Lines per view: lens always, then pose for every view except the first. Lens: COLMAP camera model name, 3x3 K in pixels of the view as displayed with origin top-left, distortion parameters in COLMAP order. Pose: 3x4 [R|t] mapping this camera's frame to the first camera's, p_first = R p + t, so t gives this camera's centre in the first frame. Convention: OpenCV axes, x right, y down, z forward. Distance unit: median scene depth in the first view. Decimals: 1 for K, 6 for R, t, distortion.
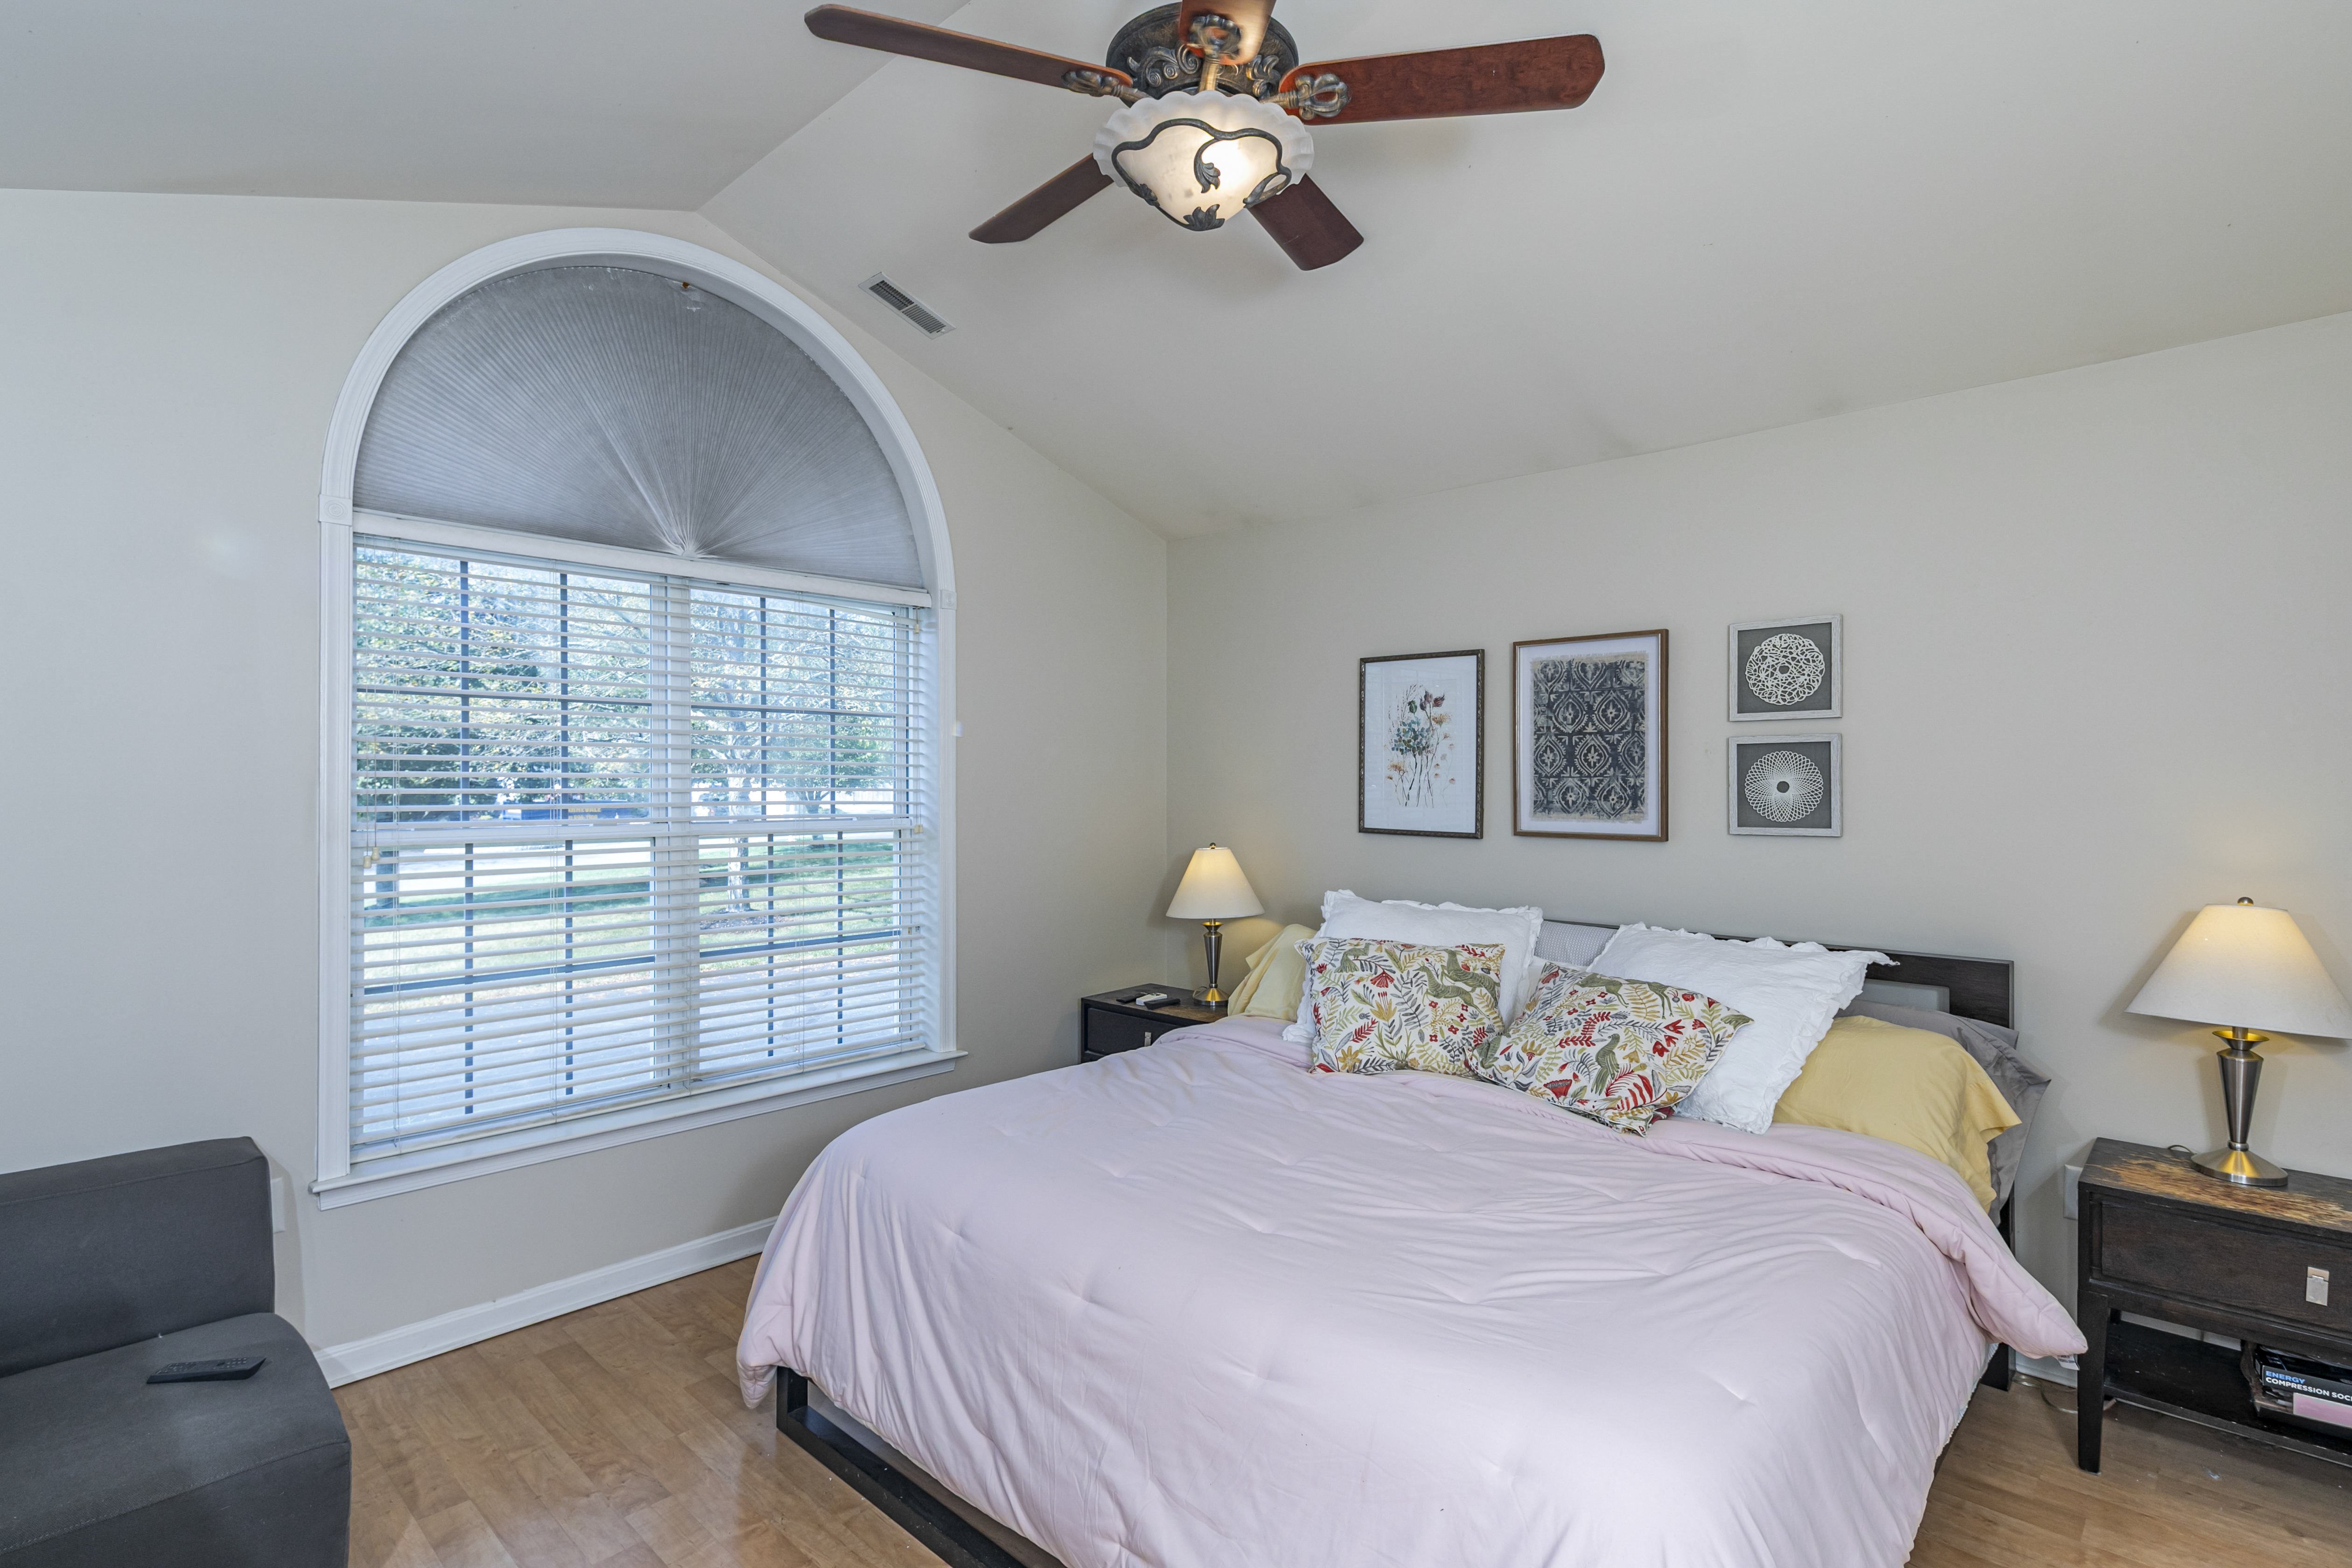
lens RADIAL K [[1133.8, 0, 1169.7], [0, 1133.8, 750.3], [0, 0, 1]] dist [0.022180, -0.010908]
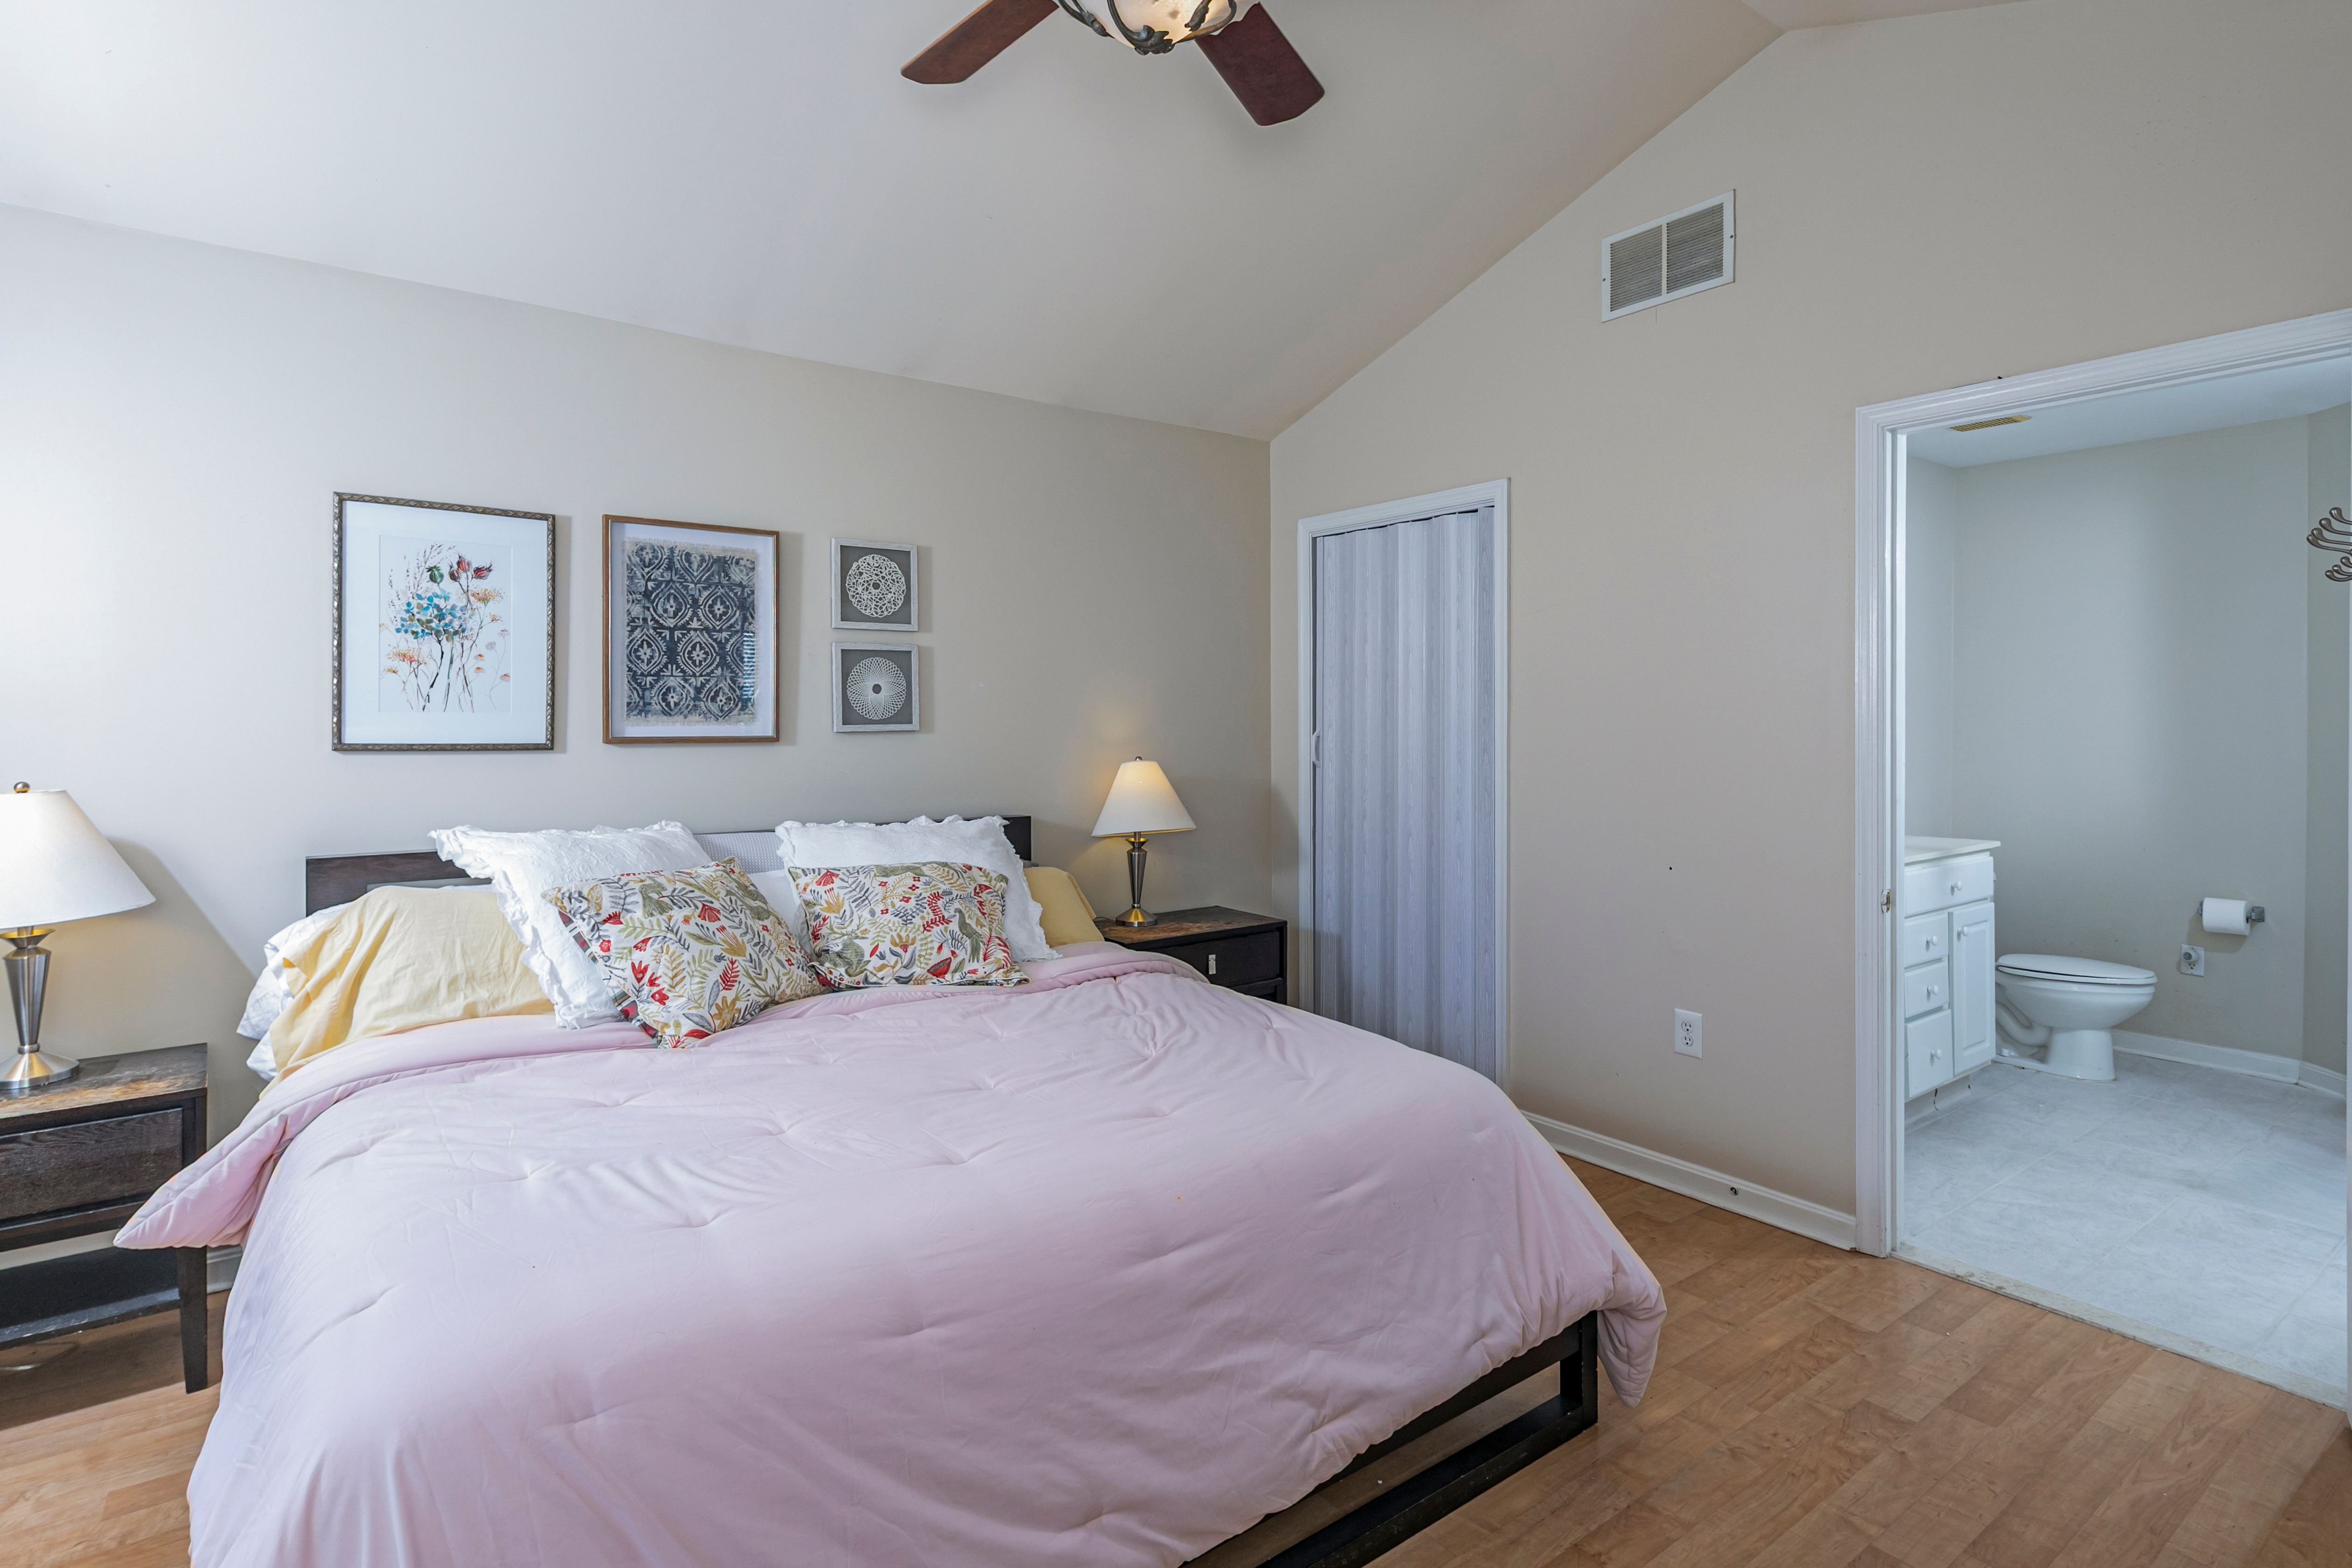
lens RADIAL K [[1158.9, 0, 1170.7], [0, 1158.9, 705.6], [0, 0, 1]] dist [0.029388, -0.012516]
pose [[0.181847, 0.006780, 0.983303, -0.502203], [-0.027942, 0.999608, -0.001725, 0.038804], [-0.982930, -0.027162, 0.181965, 0.455467]]
